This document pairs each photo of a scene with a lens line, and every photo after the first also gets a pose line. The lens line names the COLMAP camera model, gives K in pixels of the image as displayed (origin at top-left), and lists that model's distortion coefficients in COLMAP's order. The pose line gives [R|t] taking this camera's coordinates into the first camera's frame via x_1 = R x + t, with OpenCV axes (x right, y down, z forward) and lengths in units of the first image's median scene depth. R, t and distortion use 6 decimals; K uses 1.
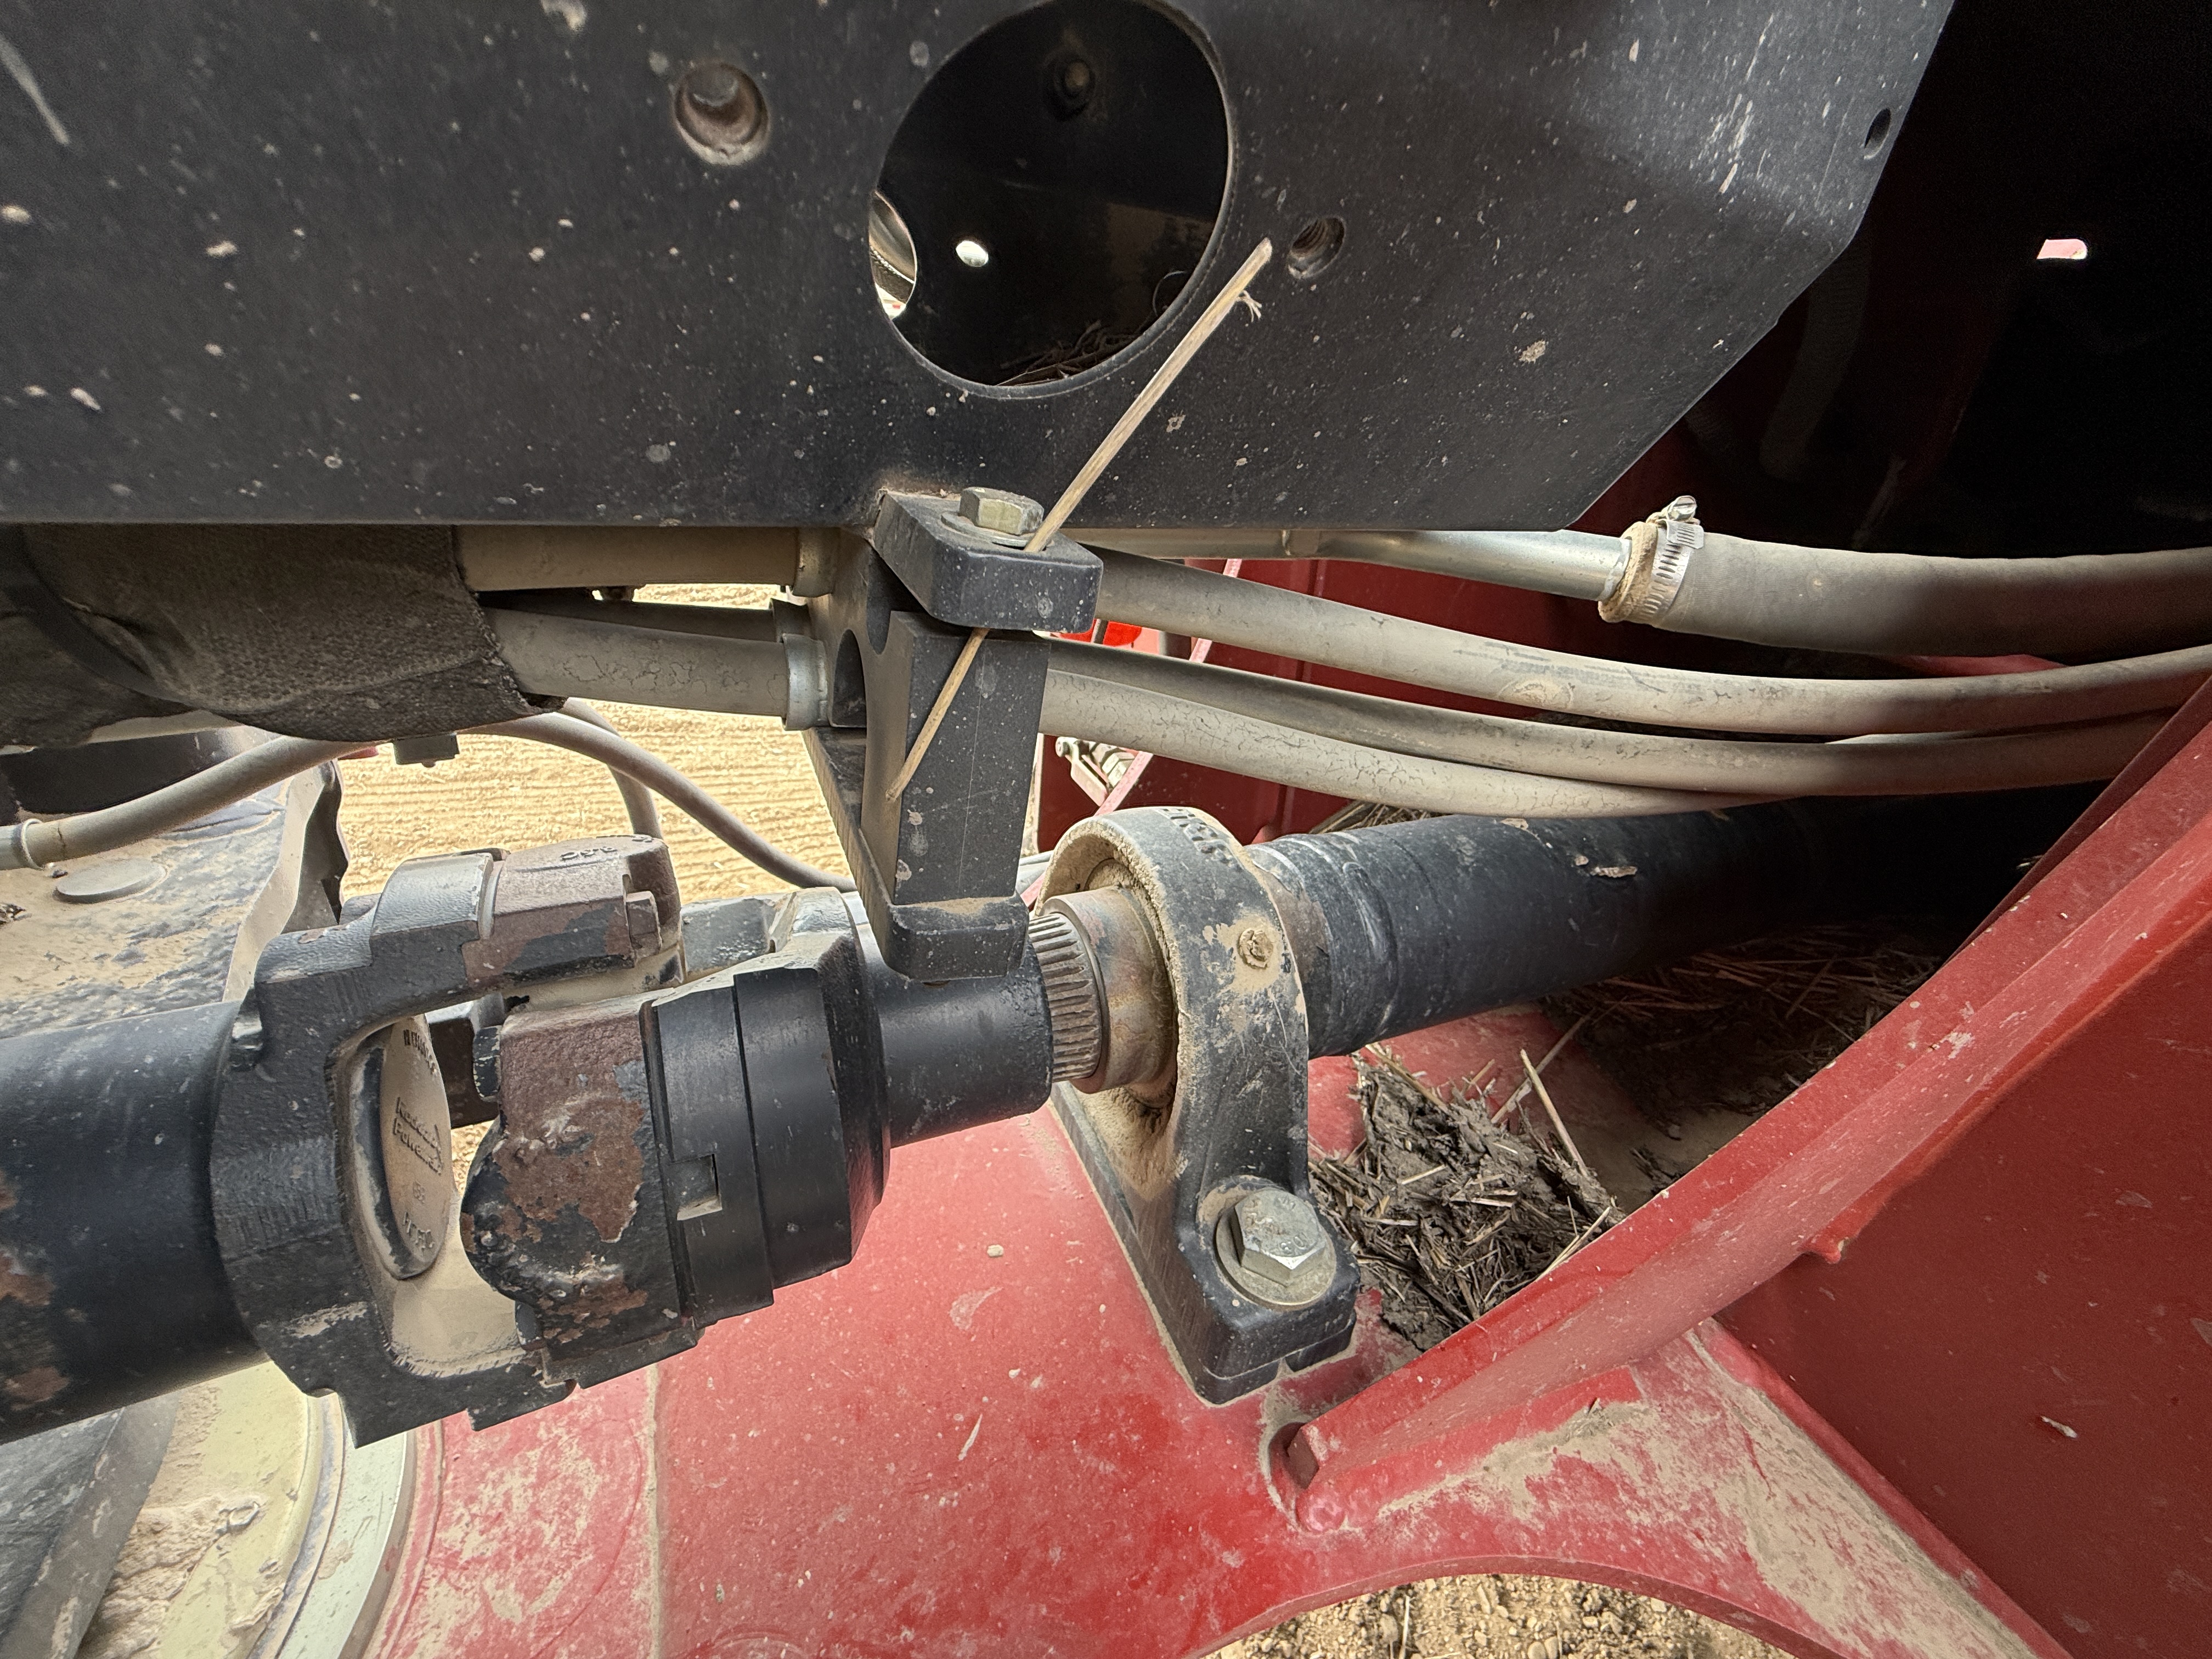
lens RADIAL K [[886.5, 0, 1100.2], [0, 886.5, 826.6], [0, 0, 1]] dist [0.000140, -0.000065]
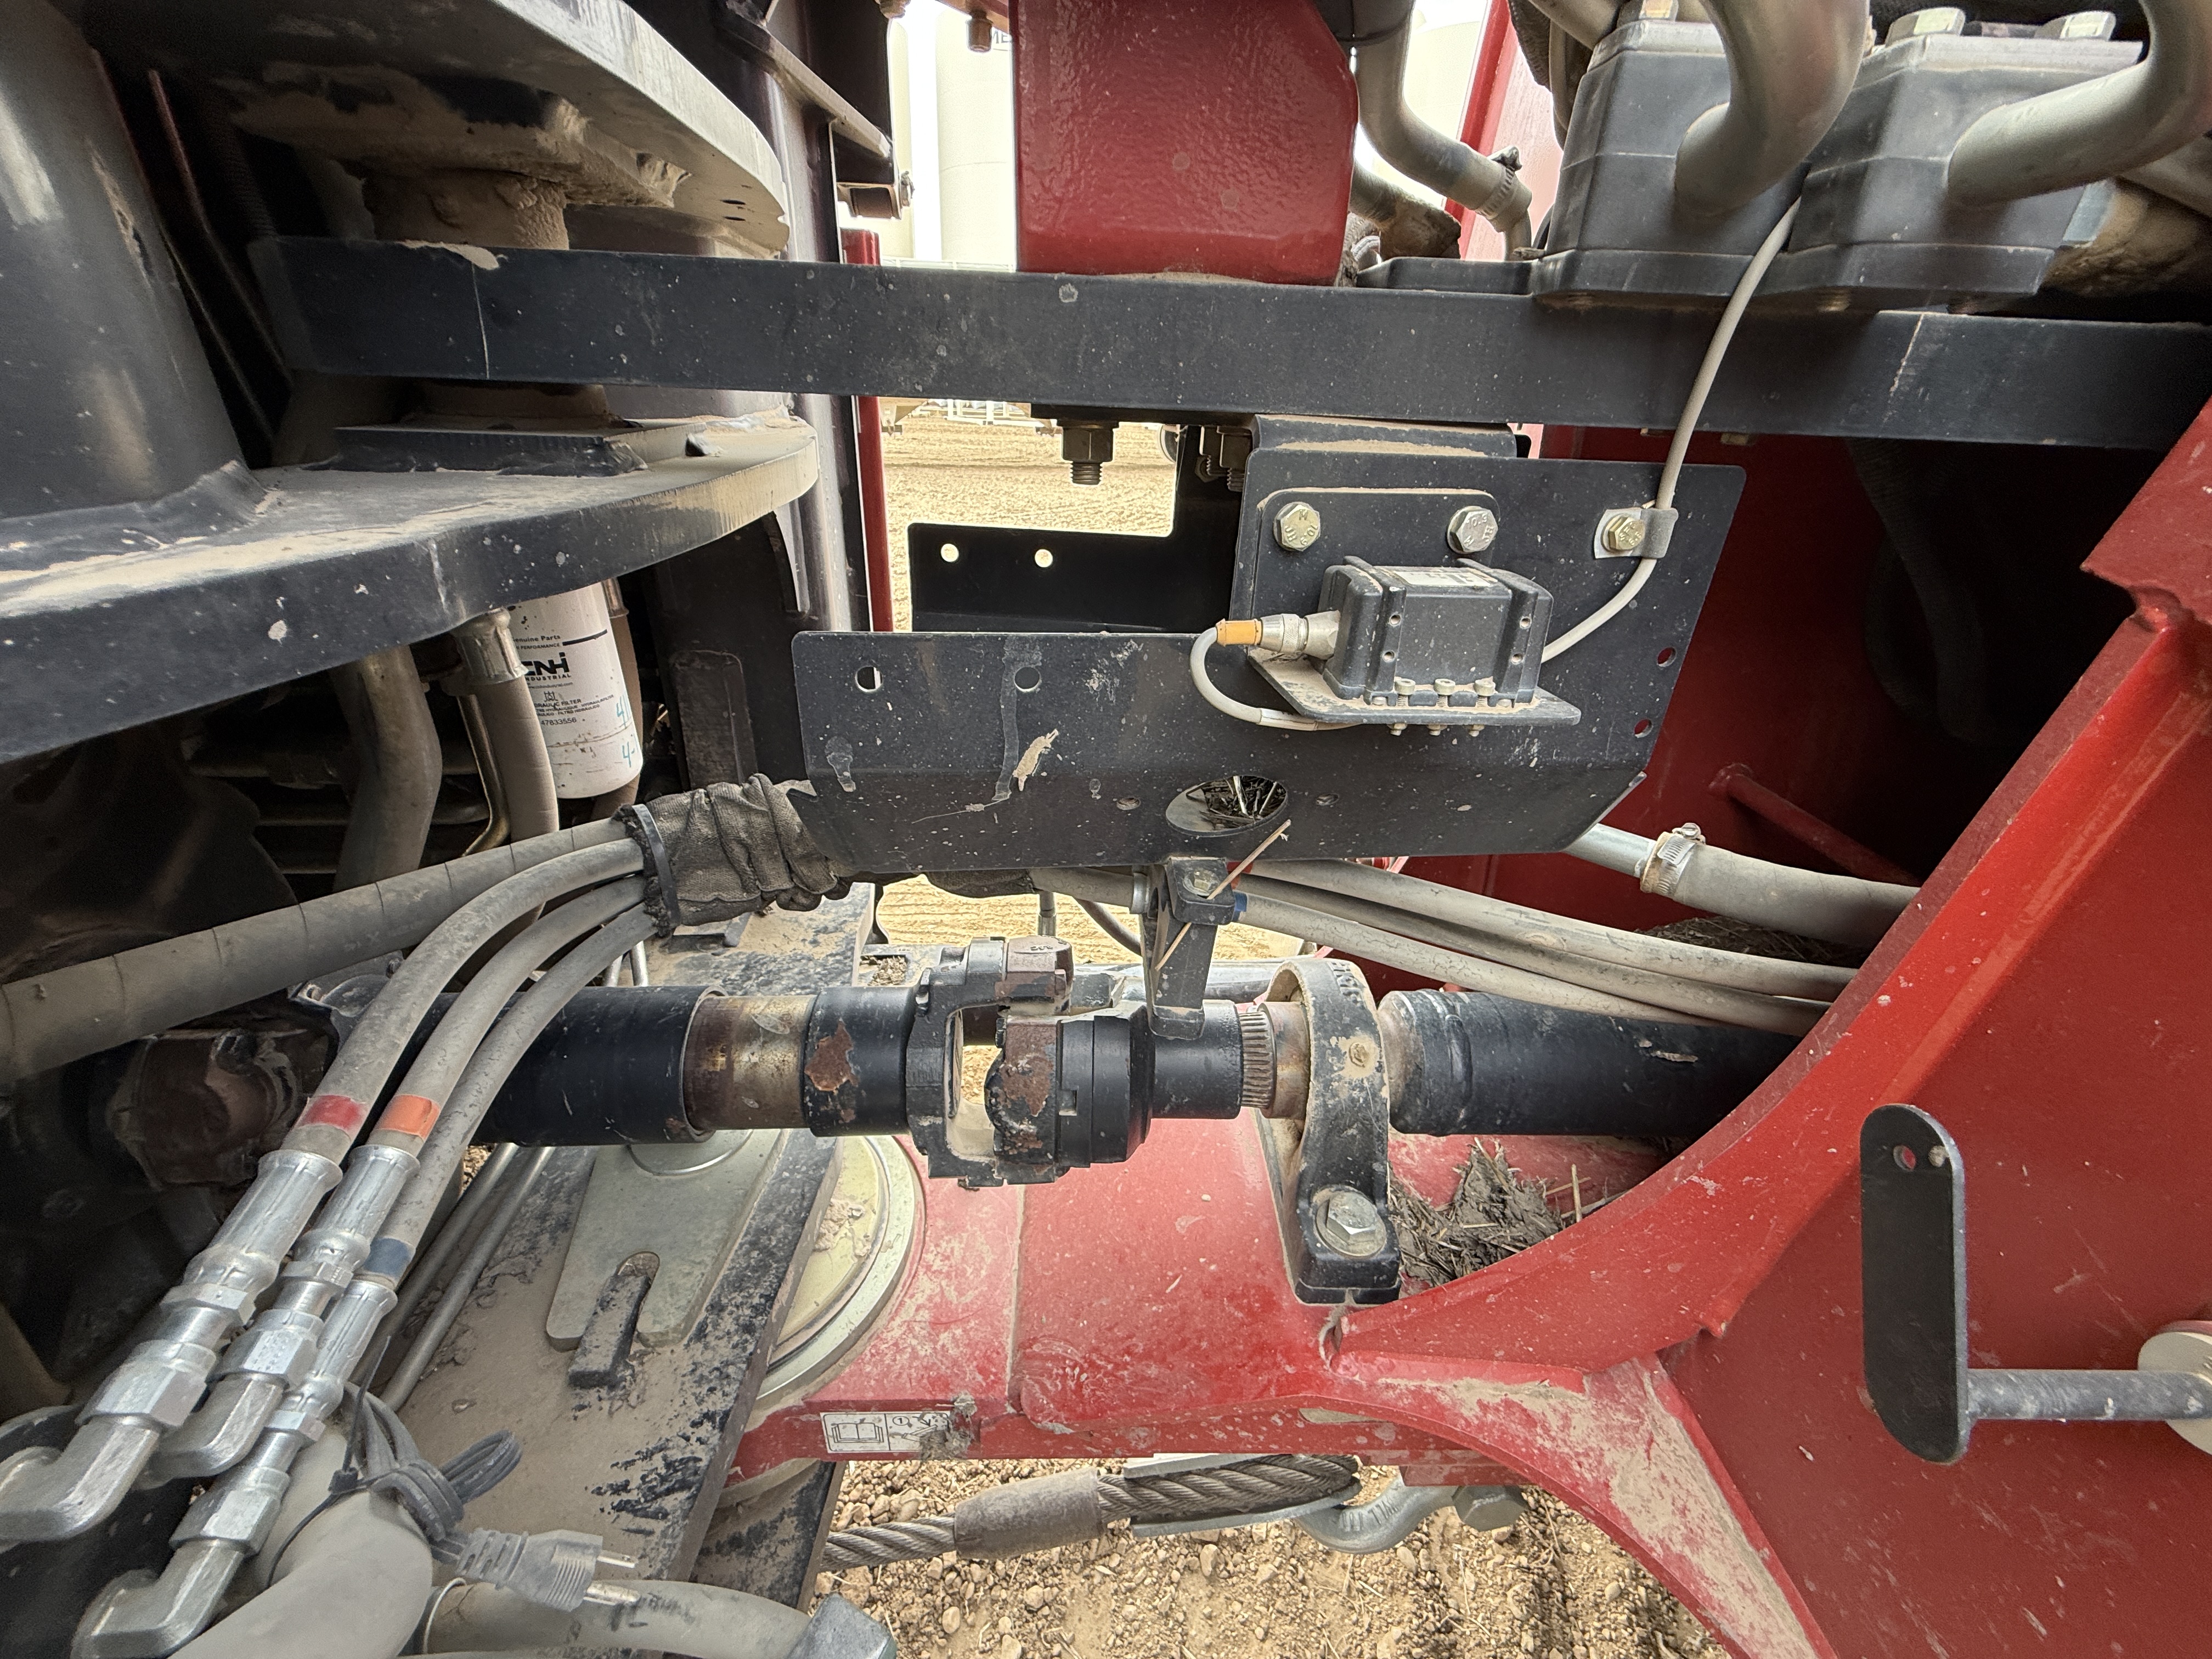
lens RADIAL K [[886.5, 0, 1100.2], [0, 886.5, 826.6], [0, 0, 1]] dist [0.000140, -0.000065]
pose [[0.917978, 0.113580, -0.380022, 0.326402], [-0.135968, 0.990180, -0.032501, -0.191966], [0.372599, 0.081506, 0.924406, -0.904632]]
